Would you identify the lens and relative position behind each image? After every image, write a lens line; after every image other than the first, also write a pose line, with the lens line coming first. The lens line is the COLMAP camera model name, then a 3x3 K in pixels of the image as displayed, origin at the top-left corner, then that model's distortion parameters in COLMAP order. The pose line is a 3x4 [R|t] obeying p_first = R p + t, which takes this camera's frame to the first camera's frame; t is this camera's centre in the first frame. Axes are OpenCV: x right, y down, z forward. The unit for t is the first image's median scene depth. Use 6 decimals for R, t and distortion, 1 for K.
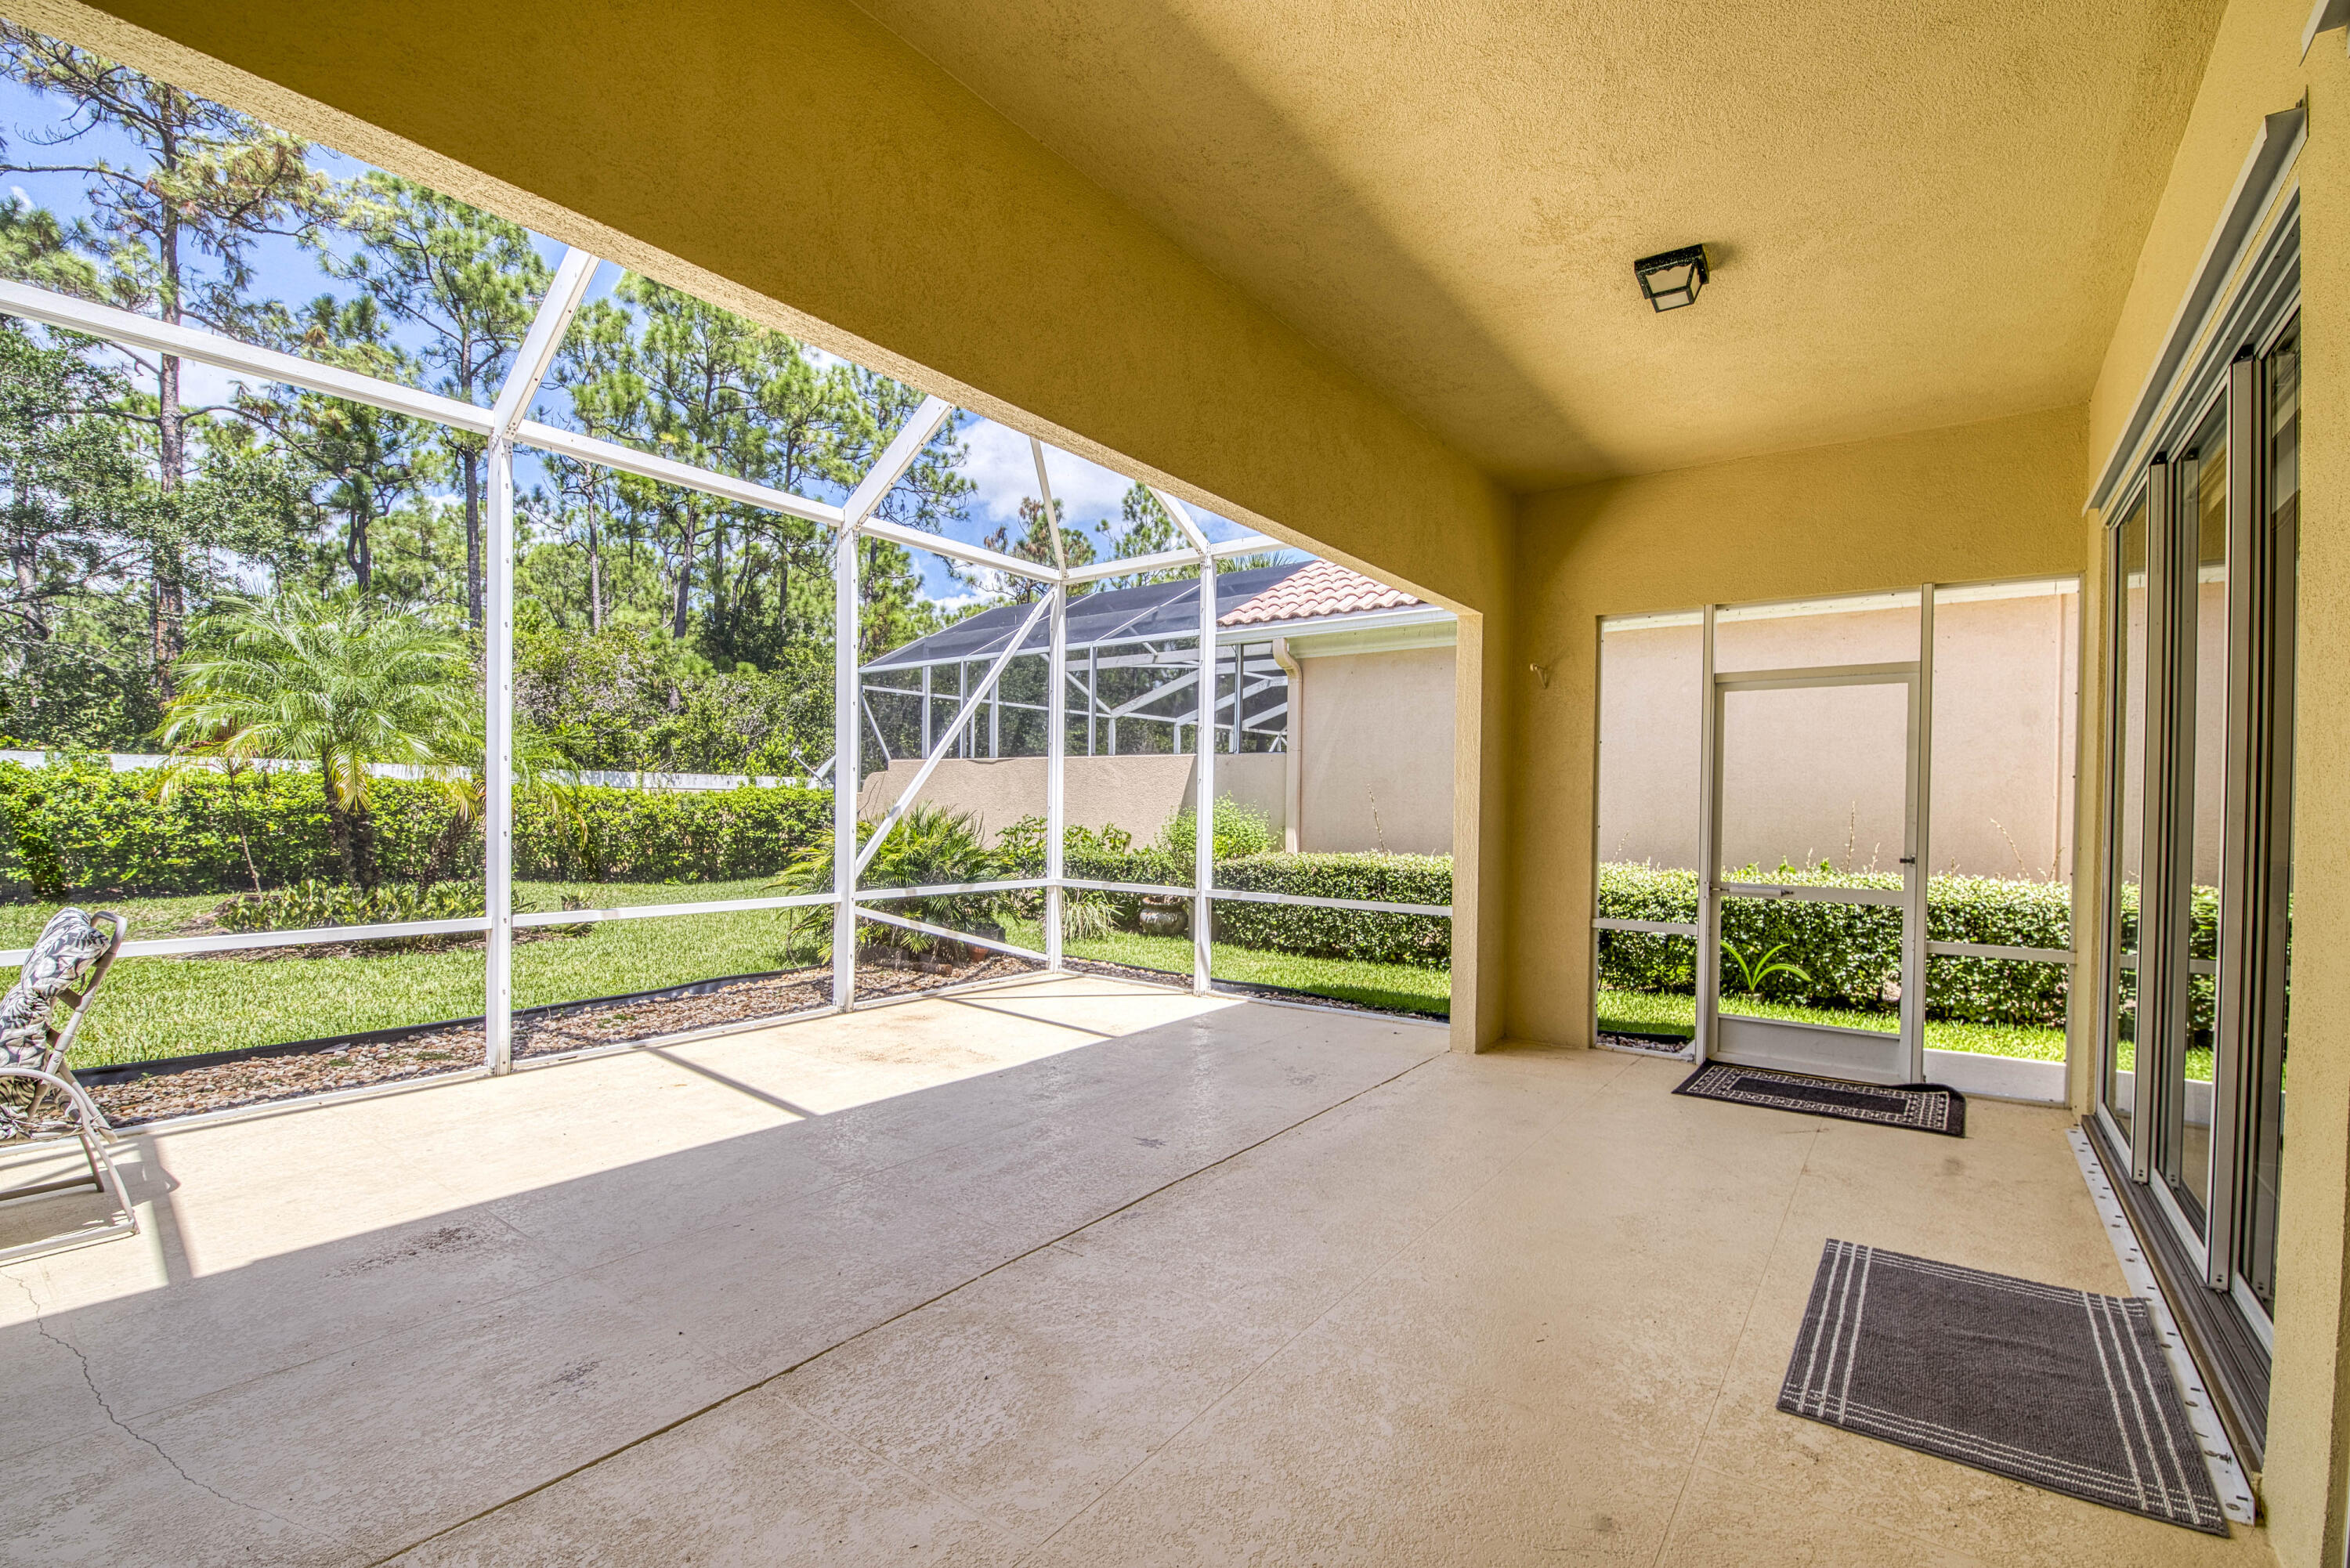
lens RADIAL K [[1023.6, 0, 1181.5], [0, 1023.6, 819.6], [0, 0, 1]] dist [-0.005086, -0.008636]
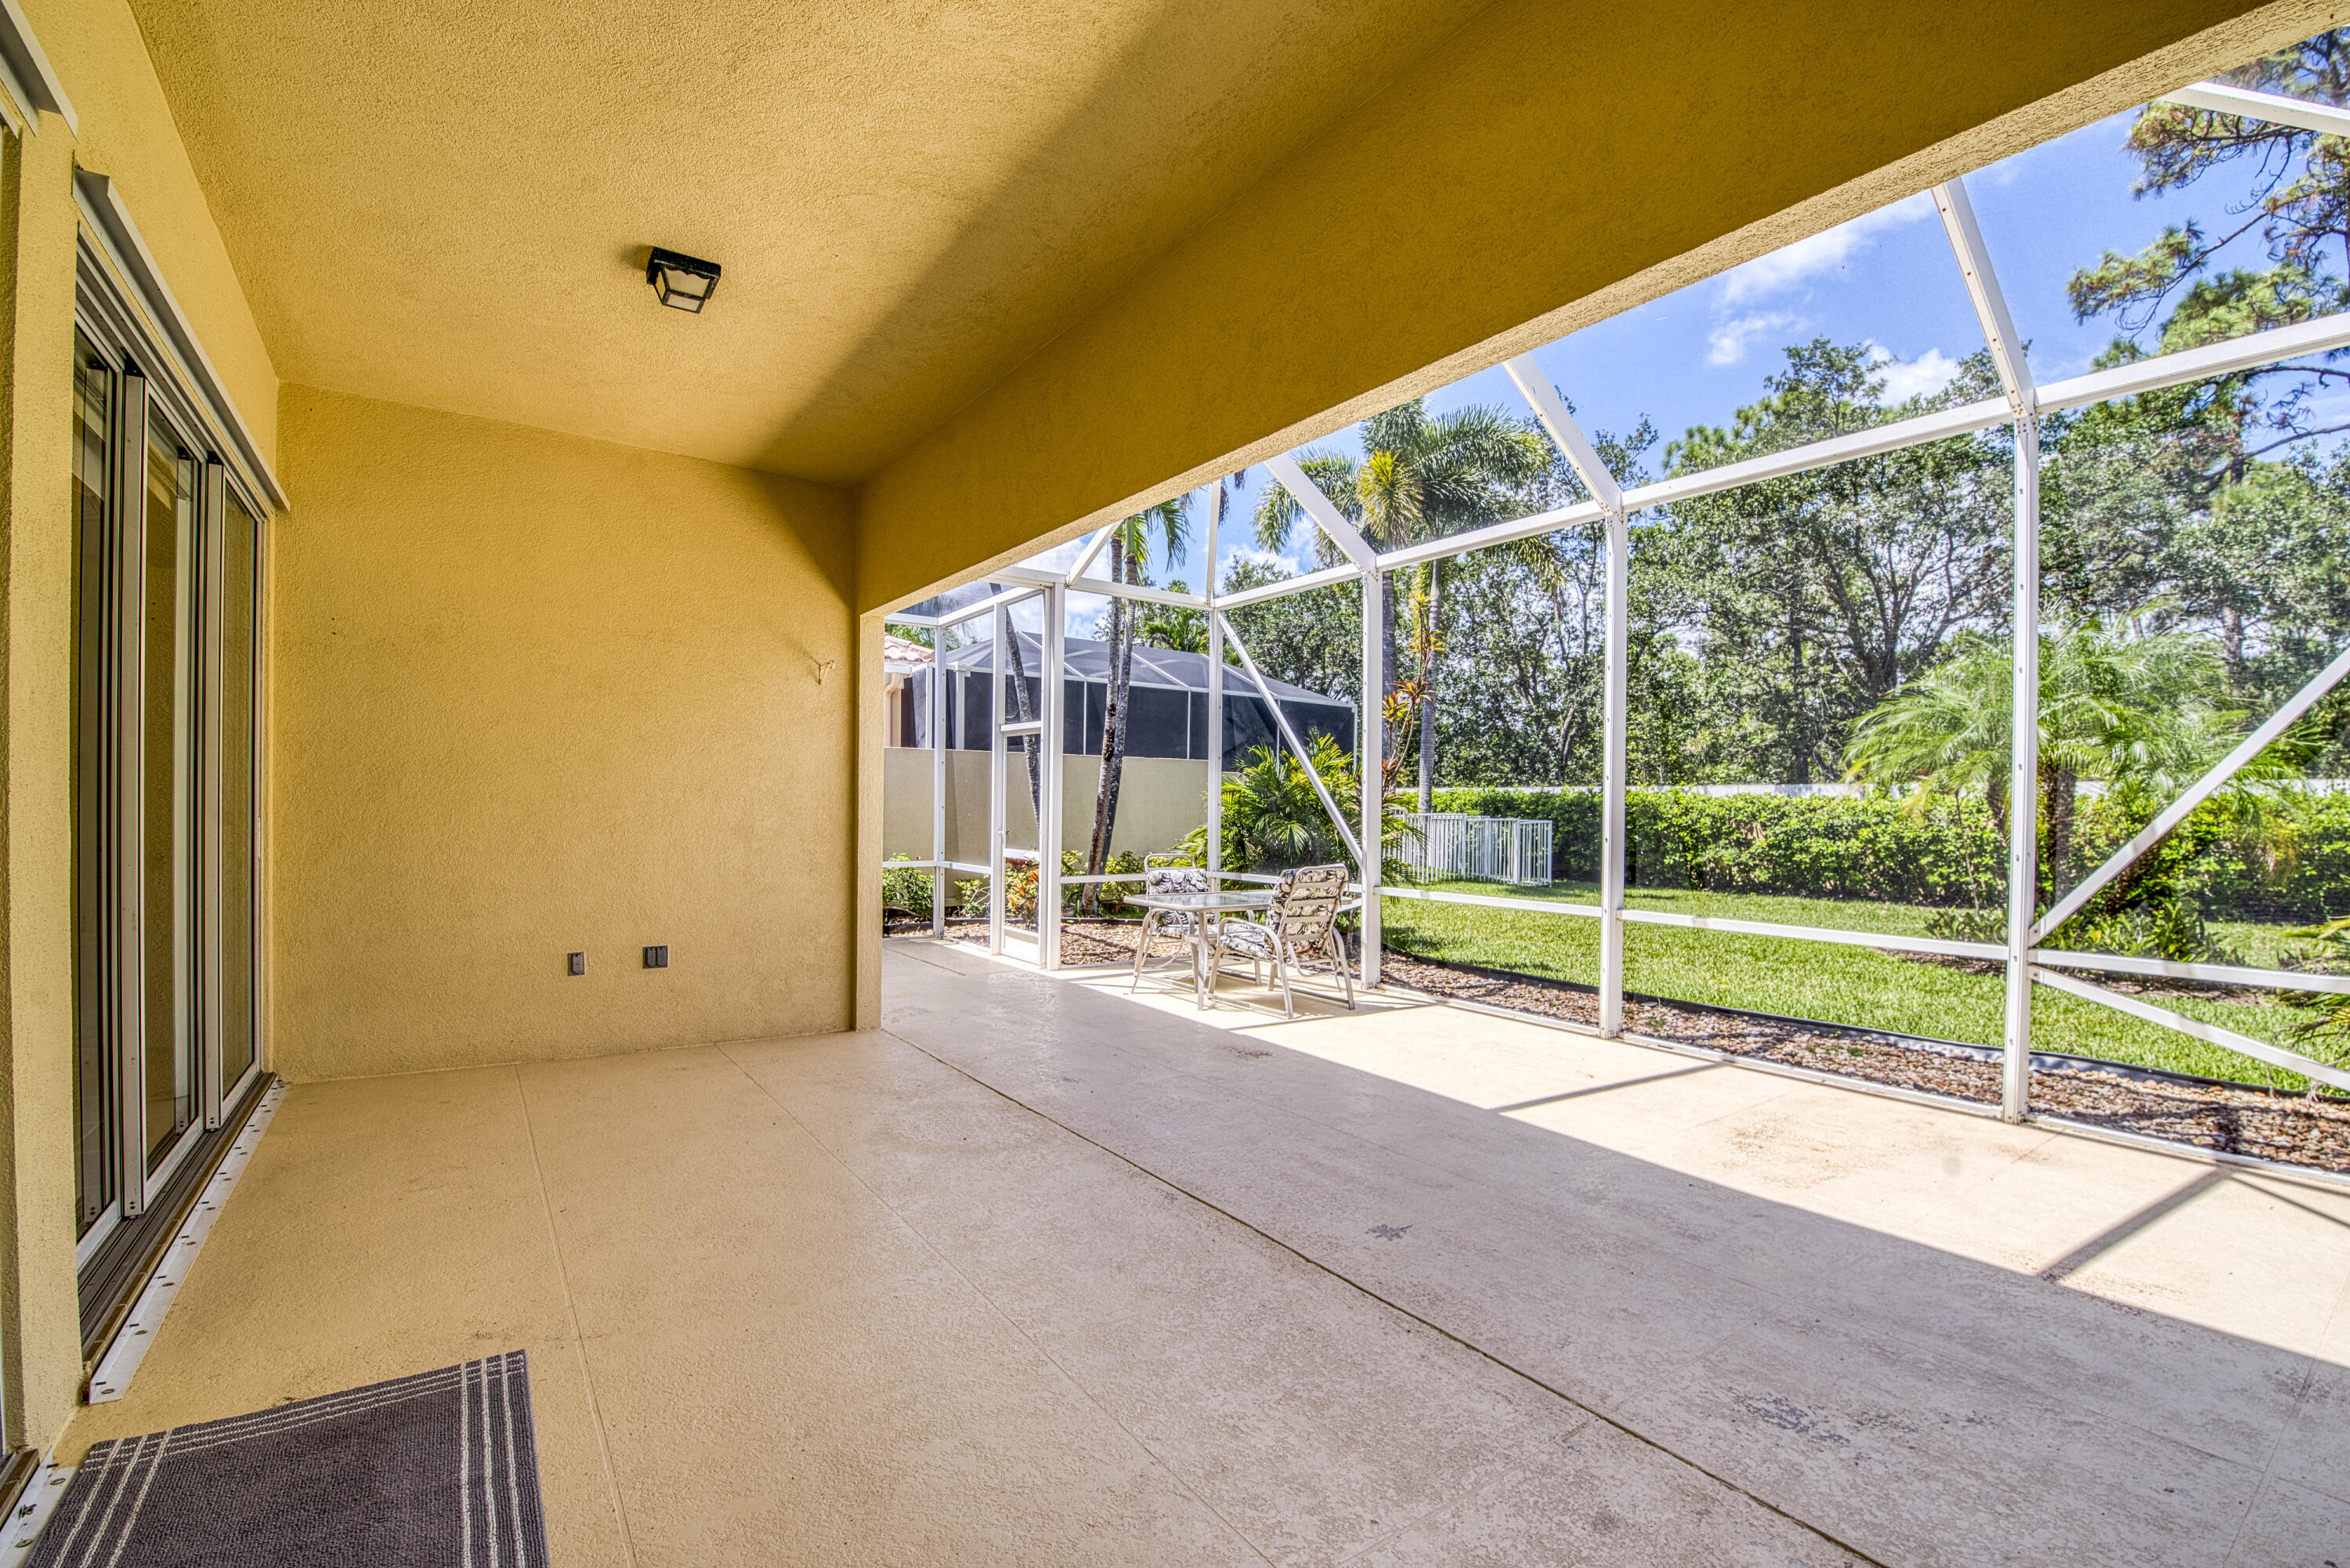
lens RADIAL K [[1023.6, 0, 1181.5], [0, 1023.6, 819.6], [0, 0, 1]] dist [-0.005086, -0.008636]
pose [[-0.306792, 0.001909, -0.951775, 0.779924], [-0.026034, 0.999607, 0.010396, -0.008481], [0.951420, 0.027968, -0.306622, 1.089305]]
